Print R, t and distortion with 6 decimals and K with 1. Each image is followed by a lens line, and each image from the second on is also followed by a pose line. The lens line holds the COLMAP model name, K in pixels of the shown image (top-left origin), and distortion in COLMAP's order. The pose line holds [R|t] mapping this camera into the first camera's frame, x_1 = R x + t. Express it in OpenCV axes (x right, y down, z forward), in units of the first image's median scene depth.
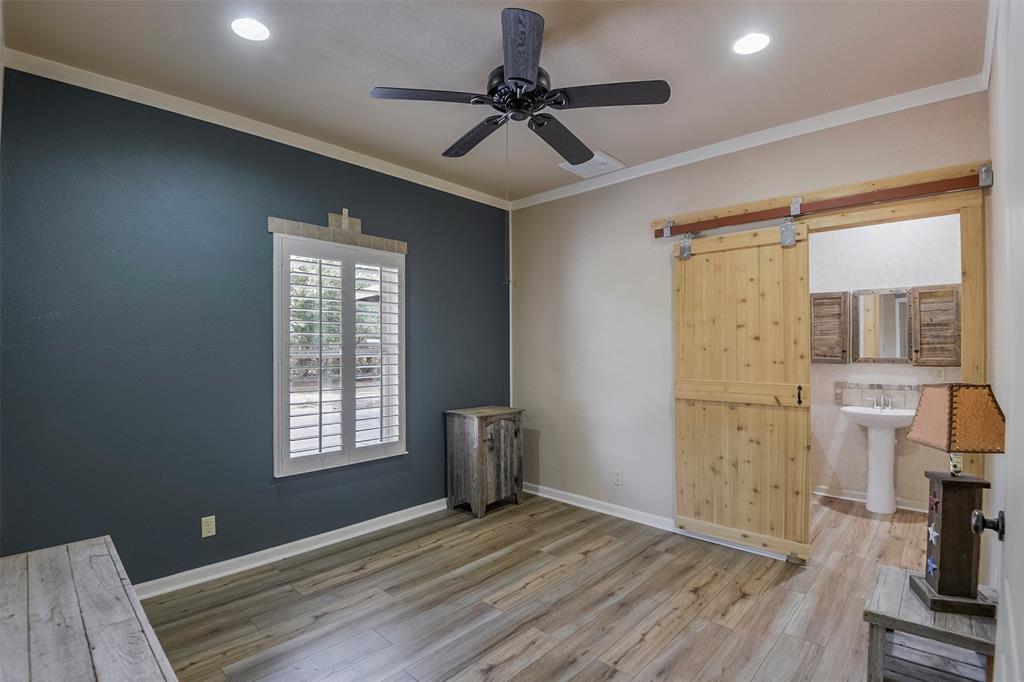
lens RADIAL K [[482.2, 0, 513.4], [0, 482.2, 343.3], [0, 0, 1]] dist [-0.013161, -0.002369]
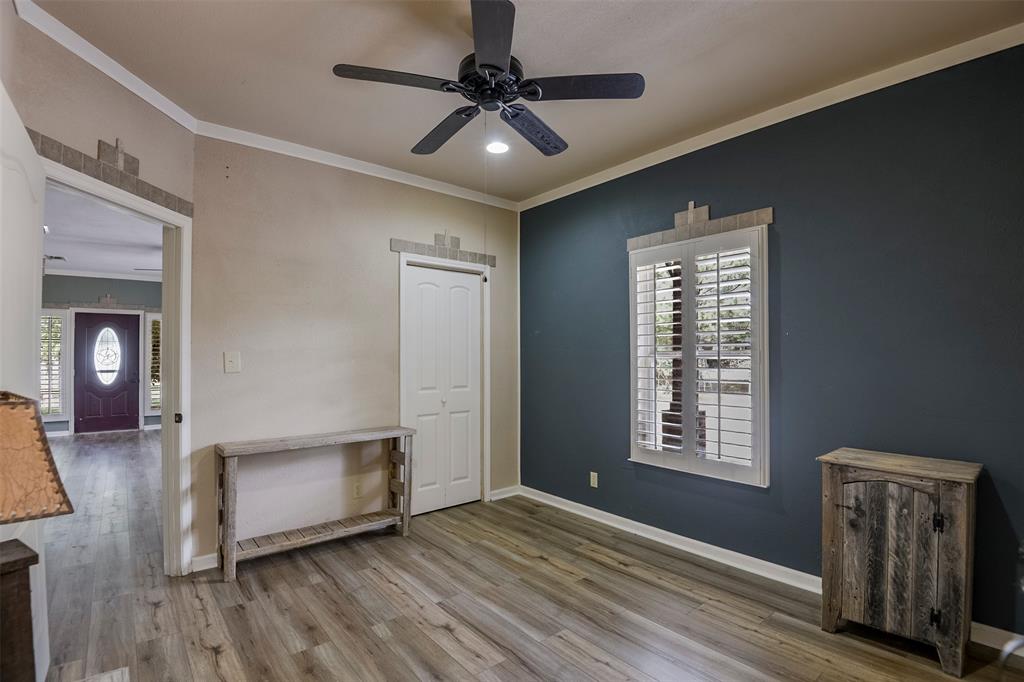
lens RADIAL K [[482.2, 0, 501.9], [0, 482.2, 344.5], [0, 0, 1]] dist [-0.013161, -0.002369]
pose [[-0.129784, -0.019324, -0.991354, 0.828408], [0.015724, 0.999644, -0.021544, 0.020133], [0.991418, -0.018384, -0.129434, 0.983621]]
